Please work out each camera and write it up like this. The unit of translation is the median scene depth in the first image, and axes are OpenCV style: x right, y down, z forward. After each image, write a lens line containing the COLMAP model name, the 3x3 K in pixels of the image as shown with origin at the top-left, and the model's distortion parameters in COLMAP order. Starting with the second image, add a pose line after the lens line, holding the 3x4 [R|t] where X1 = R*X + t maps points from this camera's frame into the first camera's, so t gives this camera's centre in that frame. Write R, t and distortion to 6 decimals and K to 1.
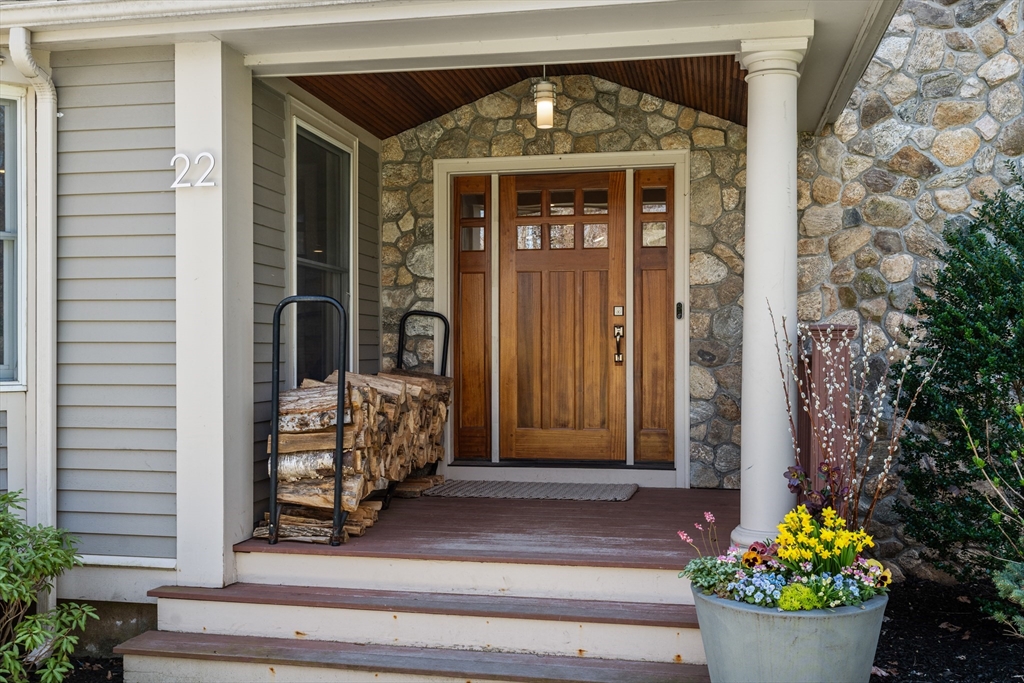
lens RADIAL K [[984.3, 0, 512.0], [0, 984.3, 341.5], [0, 0, 1]] dist [0.011513, 0.006757]
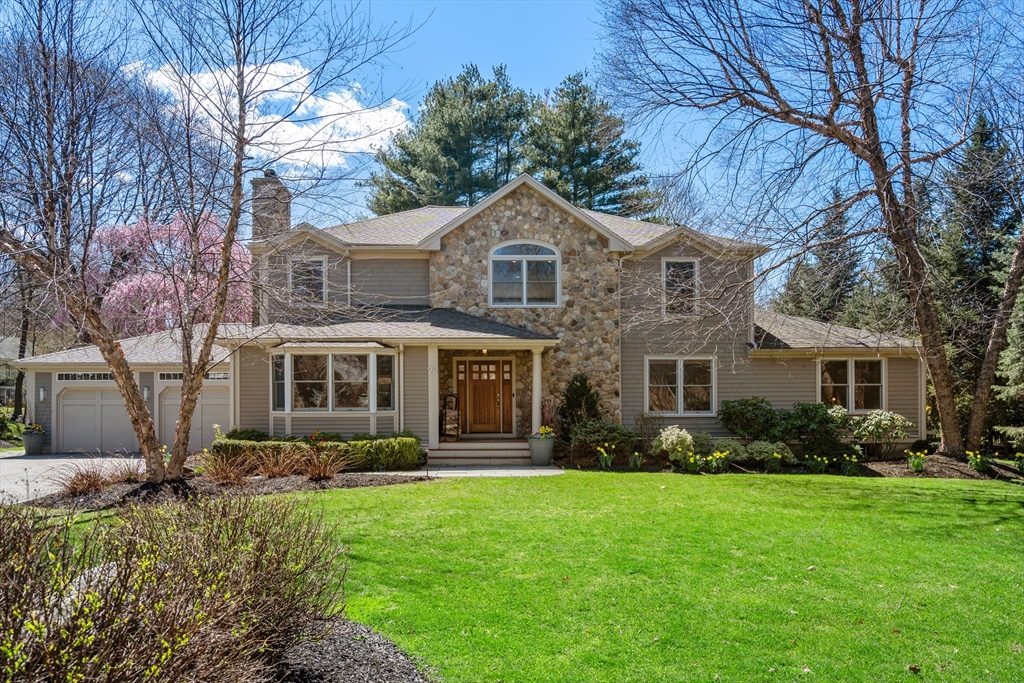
lens RADIAL K [[700.0, 0, 512.0], [0, 700.0, 341.5], [0, 0, 1]] dist [0.000313, 0.000054]
pose [[0.968062, 0.019468, 0.249954, -0.603272], [0.003143, 0.995960, -0.089743, 0.009258], [-0.250692, 0.087662, 0.964090, -1.950107]]
